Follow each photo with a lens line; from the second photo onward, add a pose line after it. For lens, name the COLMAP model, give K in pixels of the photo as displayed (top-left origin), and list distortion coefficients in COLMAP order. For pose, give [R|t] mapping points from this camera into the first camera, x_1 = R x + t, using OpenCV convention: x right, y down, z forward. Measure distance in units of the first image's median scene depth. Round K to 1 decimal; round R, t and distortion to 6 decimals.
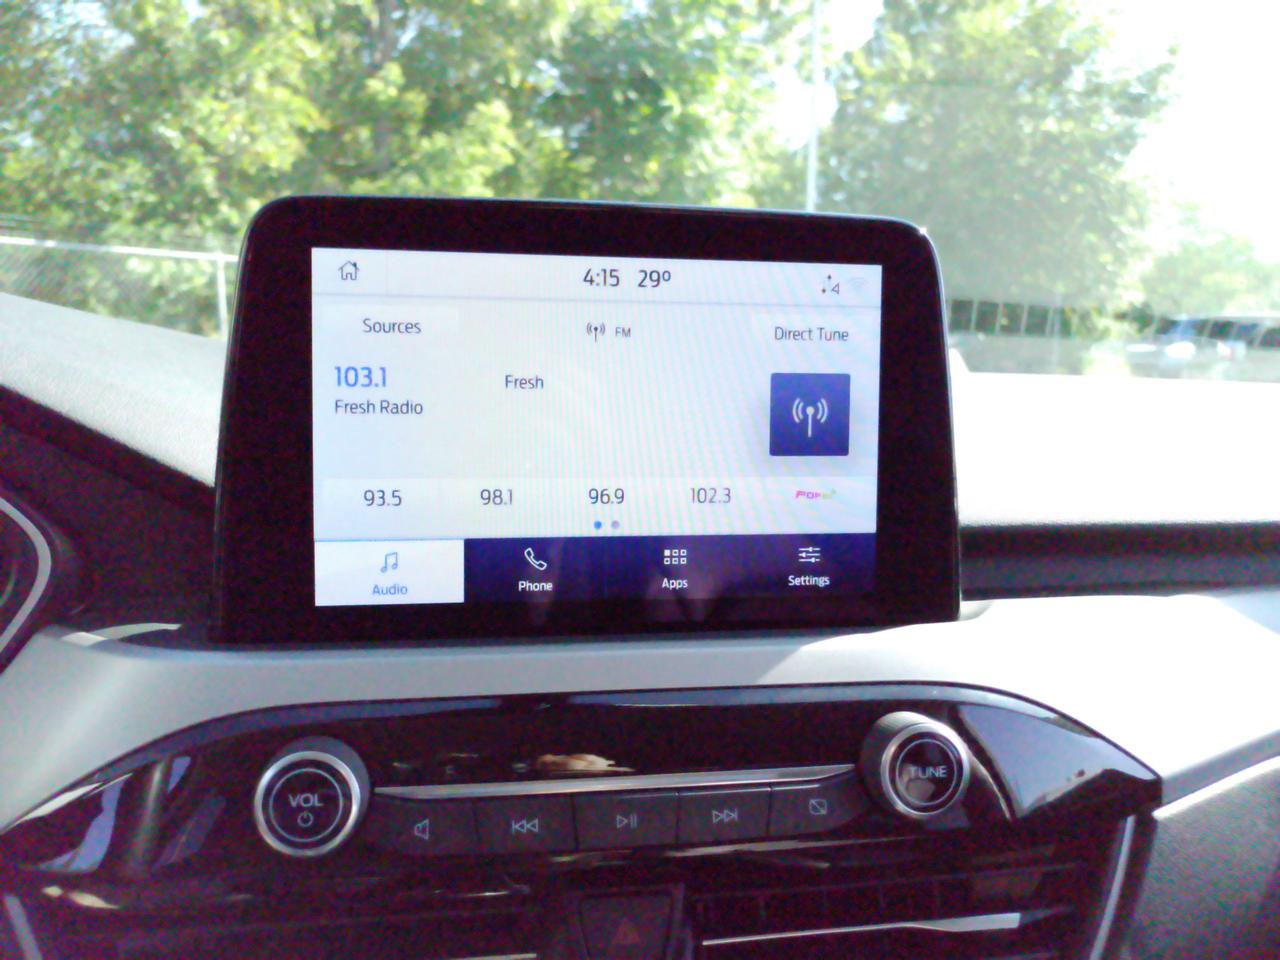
lens RADIAL K [[1022.0, 0, 640.0], [0, 1022.0, 480.0], [0, 0, 1]] dist [-0.001961, -0.001293]
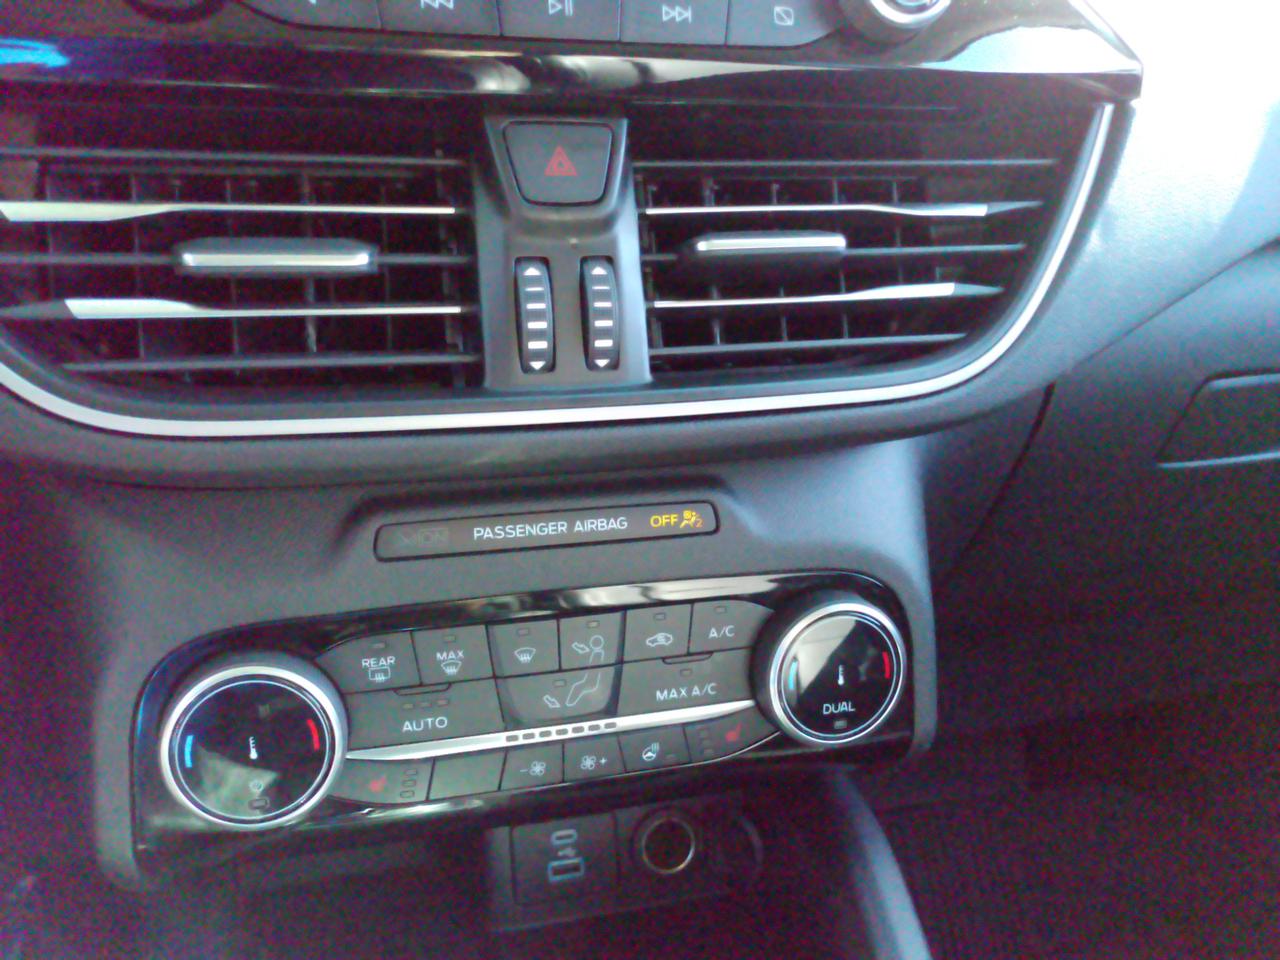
lens RADIAL K [[1022.0, 0, 640.0], [0, 1022.0, 480.0], [0, 0, 1]] dist [-0.001961, -0.001293]
pose [[0.993600, -0.028881, 0.109200, -0.049062], [0.004106, 0.975357, 0.220594, 0.510640], [-0.112880, -0.218734, 0.969233, 0.103891]]
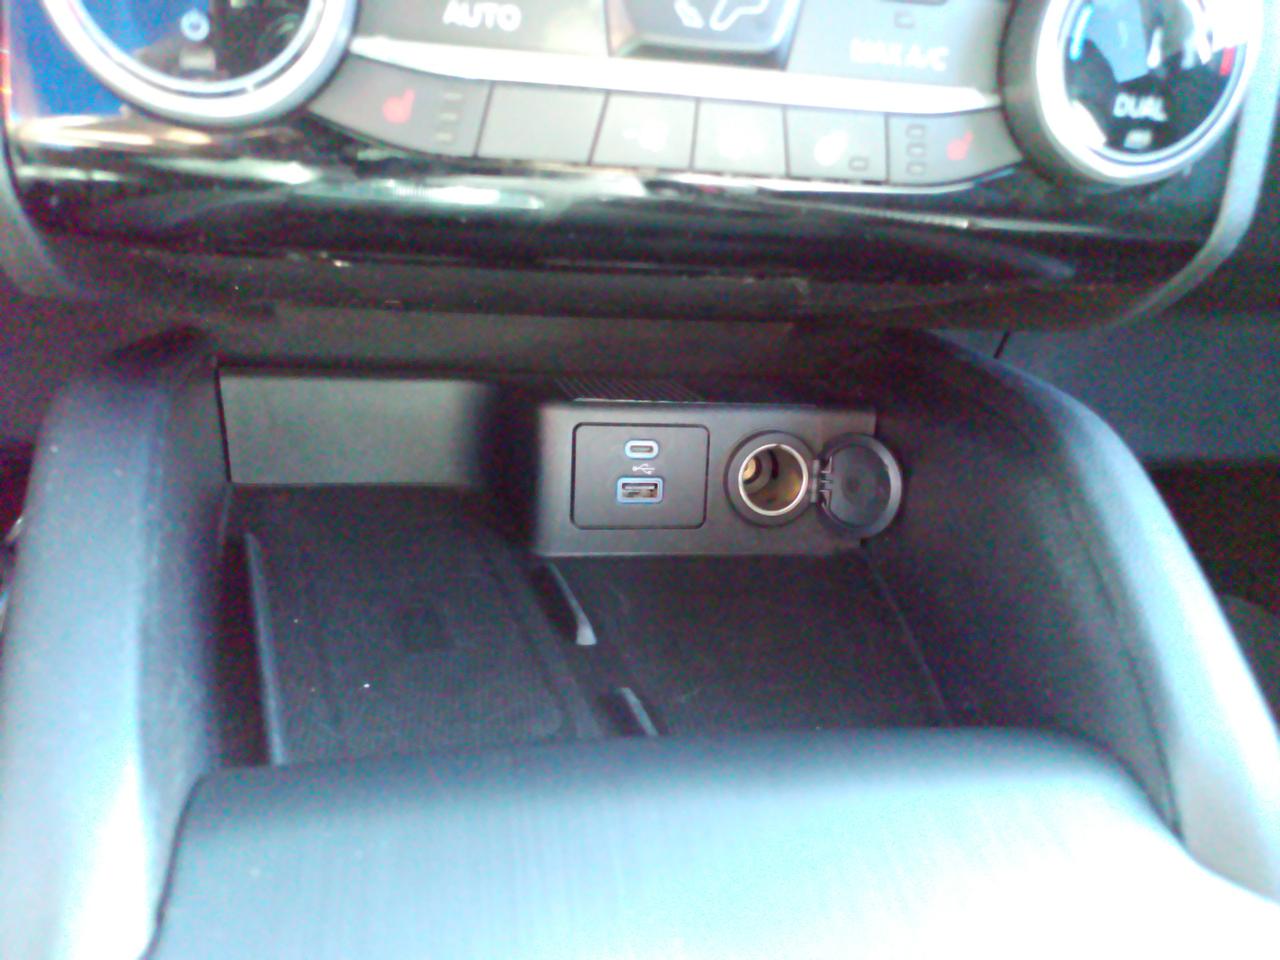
lens RADIAL K [[1022.0, 0, 640.0], [0, 1022.0, 480.0], [0, 0, 1]] dist [-0.001961, -0.001293]
pose [[0.996533, 0.059913, 0.057734, -0.079751], [-0.076740, 0.929976, 0.359521, 0.988371], [-0.032151, -0.362704, 0.931349, 0.369886]]
